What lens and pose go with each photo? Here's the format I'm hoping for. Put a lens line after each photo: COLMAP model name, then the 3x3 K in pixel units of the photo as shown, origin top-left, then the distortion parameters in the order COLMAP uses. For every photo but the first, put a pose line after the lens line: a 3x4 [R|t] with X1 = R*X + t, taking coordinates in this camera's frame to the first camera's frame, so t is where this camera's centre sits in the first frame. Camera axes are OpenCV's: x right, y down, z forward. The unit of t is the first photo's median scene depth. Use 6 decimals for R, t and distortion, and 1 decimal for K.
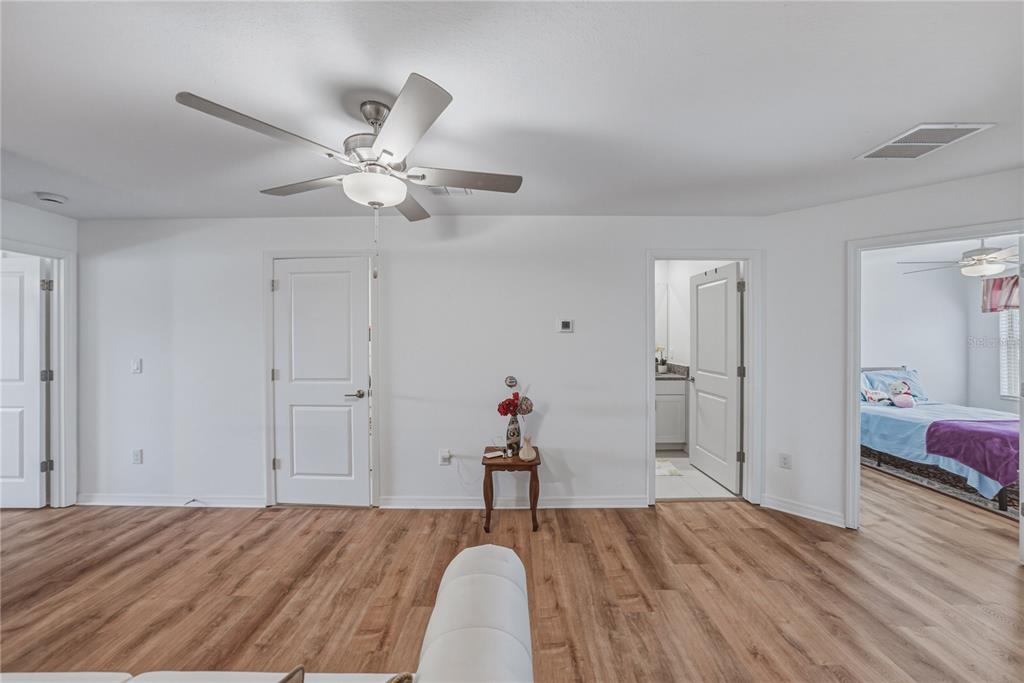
lens RADIAL K [[360.6, 0, 513.2], [0, 360.6, 334.0], [0, 0, 1]] dist [-0.015557, 0.001570]
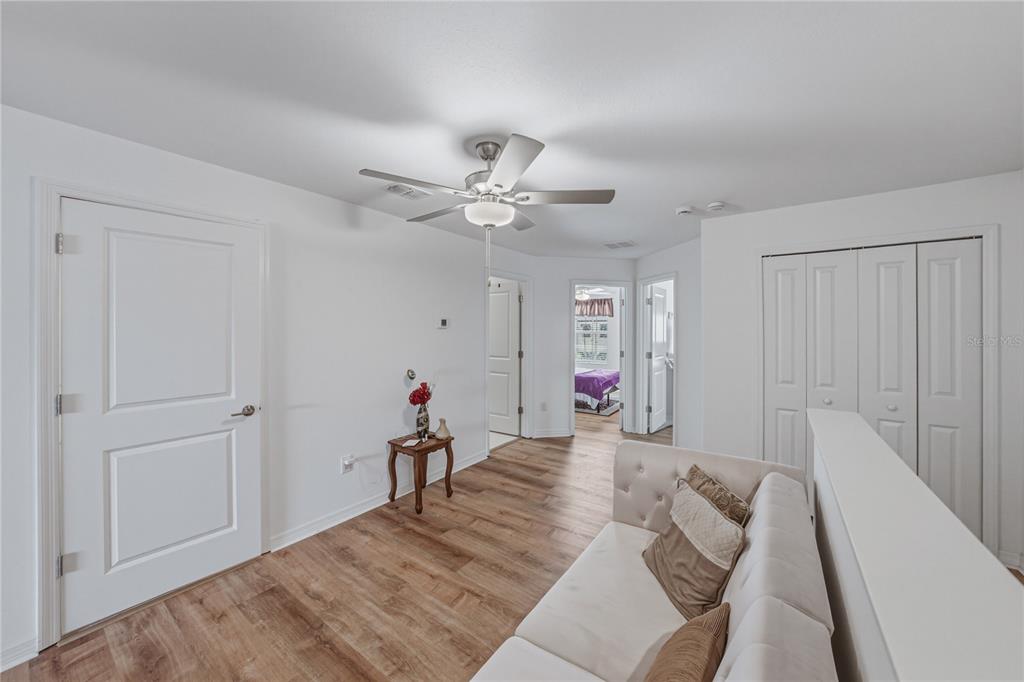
lens RADIAL K [[360.6, 0, 513.6], [0, 360.6, 328.5], [0, 0, 1]] dist [-0.015557, 0.001570]
pose [[0.599778, 0.001365, 0.800165, -0.692580], [0.002304, 0.999991, -0.003432, -0.000576], [-0.800163, 0.003902, 0.599770, 0.111416]]
